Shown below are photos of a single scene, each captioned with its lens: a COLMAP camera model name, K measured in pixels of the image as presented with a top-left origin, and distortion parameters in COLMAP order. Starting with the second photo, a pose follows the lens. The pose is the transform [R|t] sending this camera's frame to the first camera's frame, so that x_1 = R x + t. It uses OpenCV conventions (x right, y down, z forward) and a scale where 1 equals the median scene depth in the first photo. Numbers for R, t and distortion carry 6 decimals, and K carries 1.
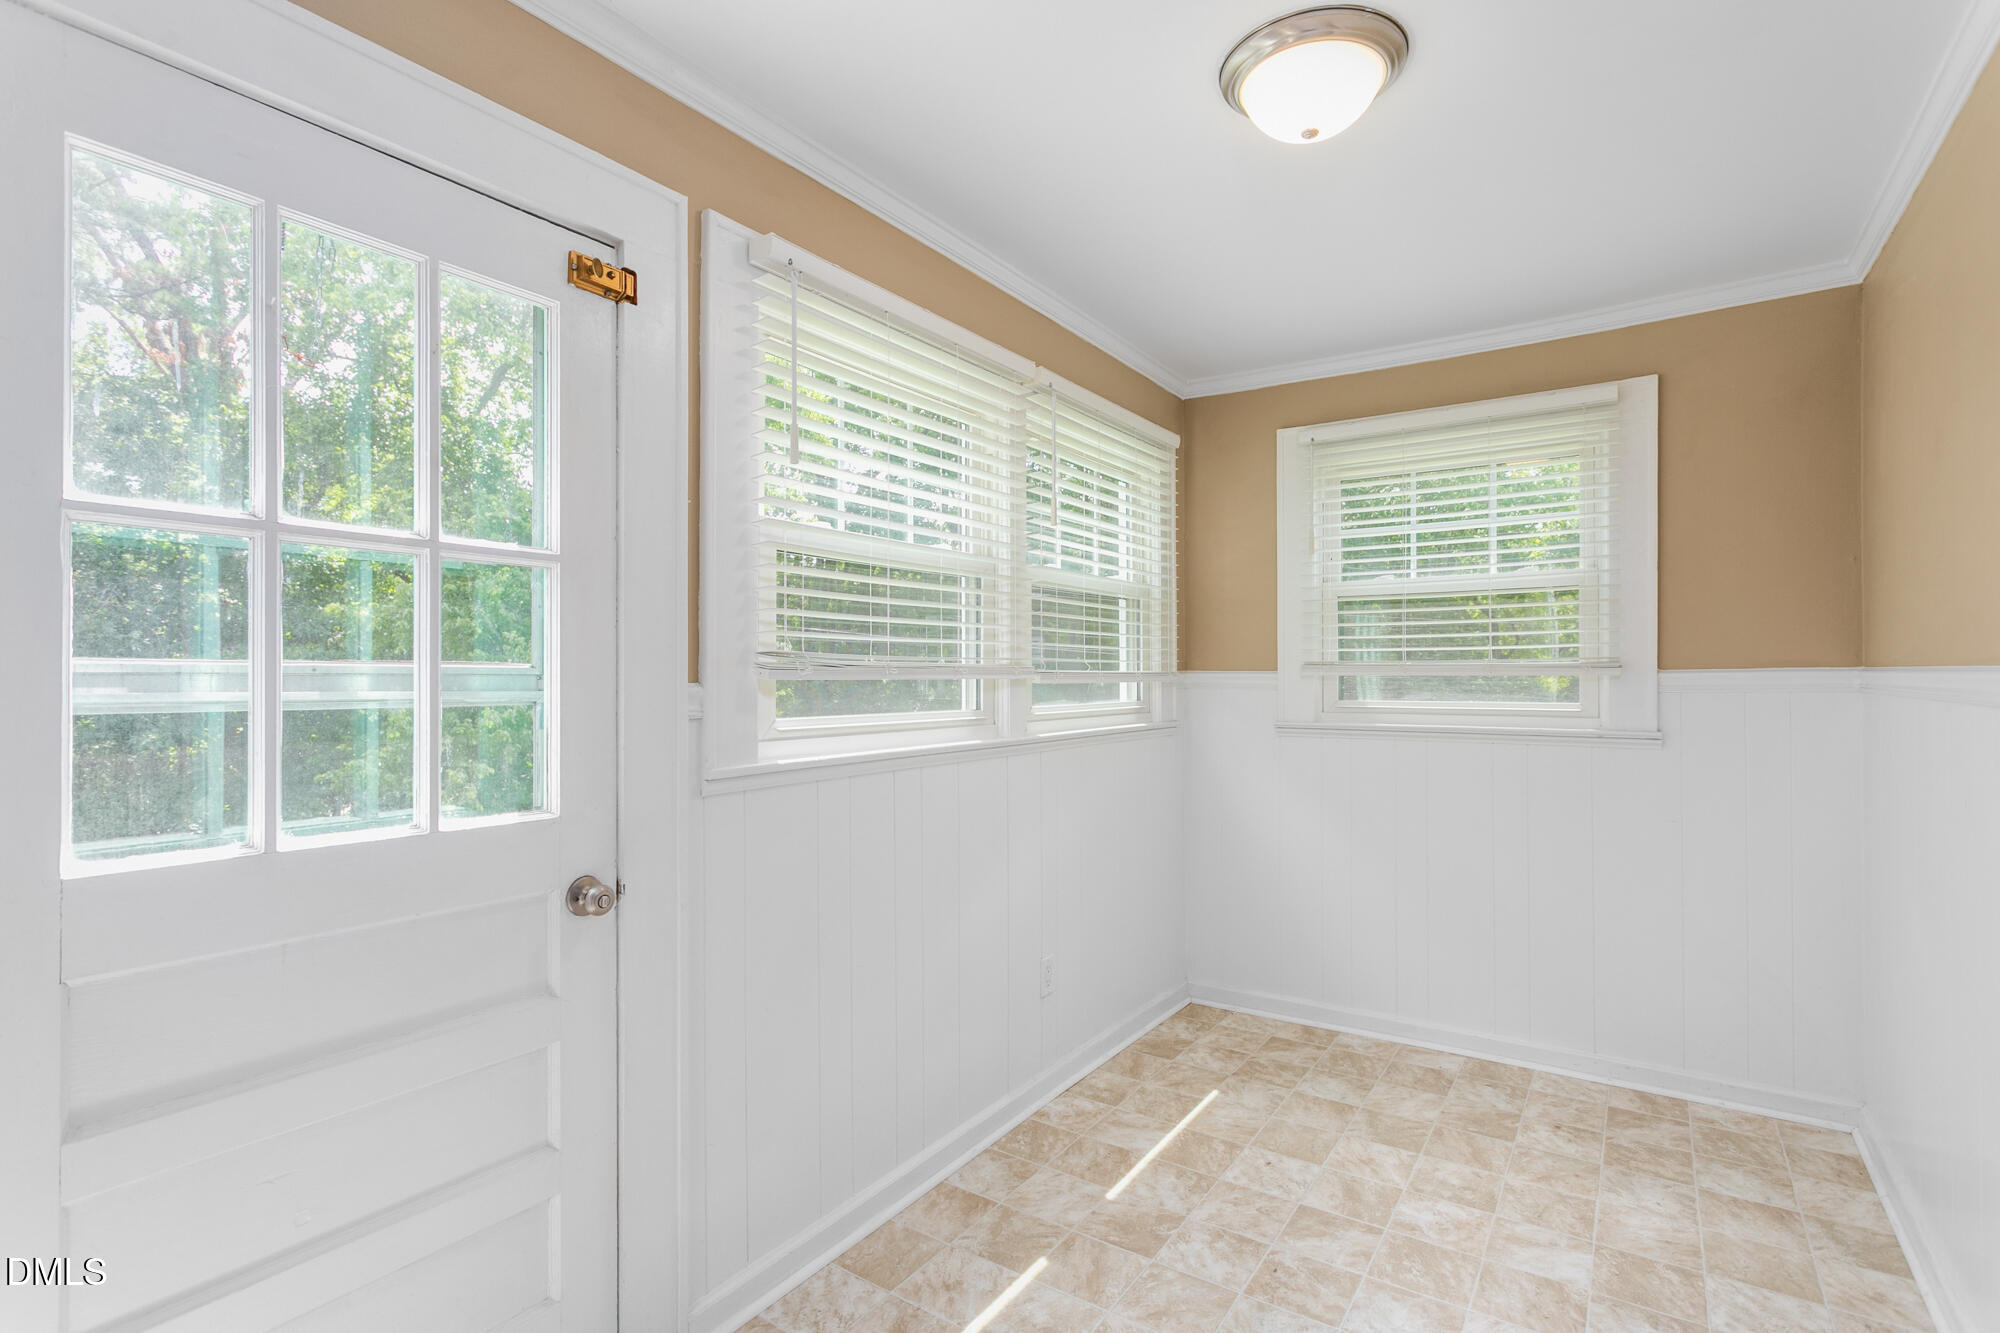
lens RADIAL K [[962.9, 0, 990.3], [0, 962.9, 665.3], [0, 0, 1]] dist [0.001345, 0.000780]
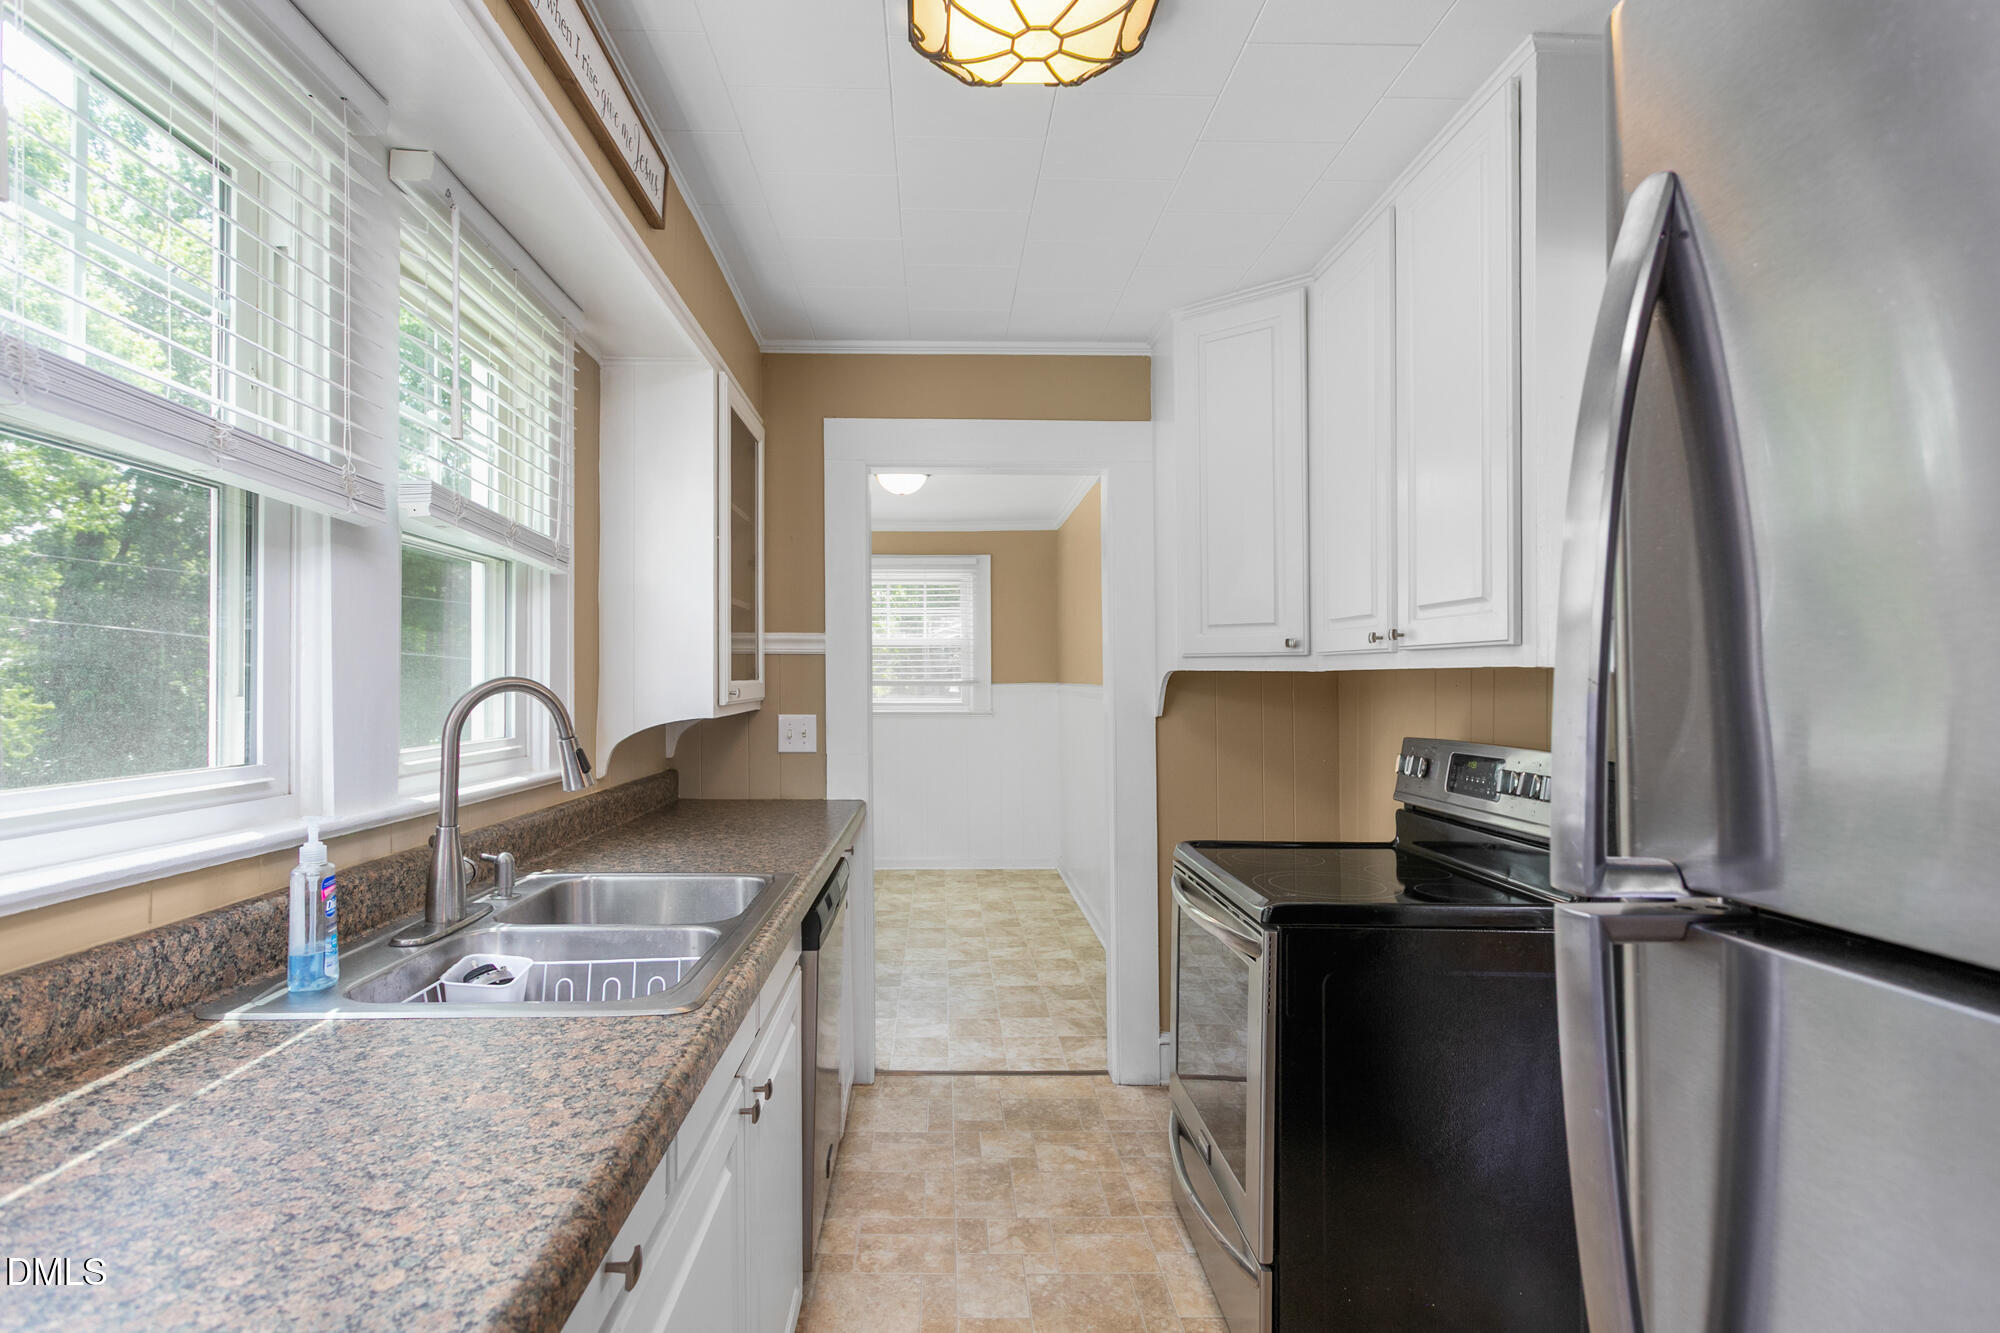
lens RADIAL K [[987.4, 0, 995.7], [0, 987.4, 671.8], [0, 0, 1]] dist [0.000893, 0.000352]
pose [[0.795757, 0.005203, 0.605593, -0.375731], [0.001081, 0.999949, -0.010012, -0.000395], [-0.605615, 0.008622, 0.795711, -0.456943]]
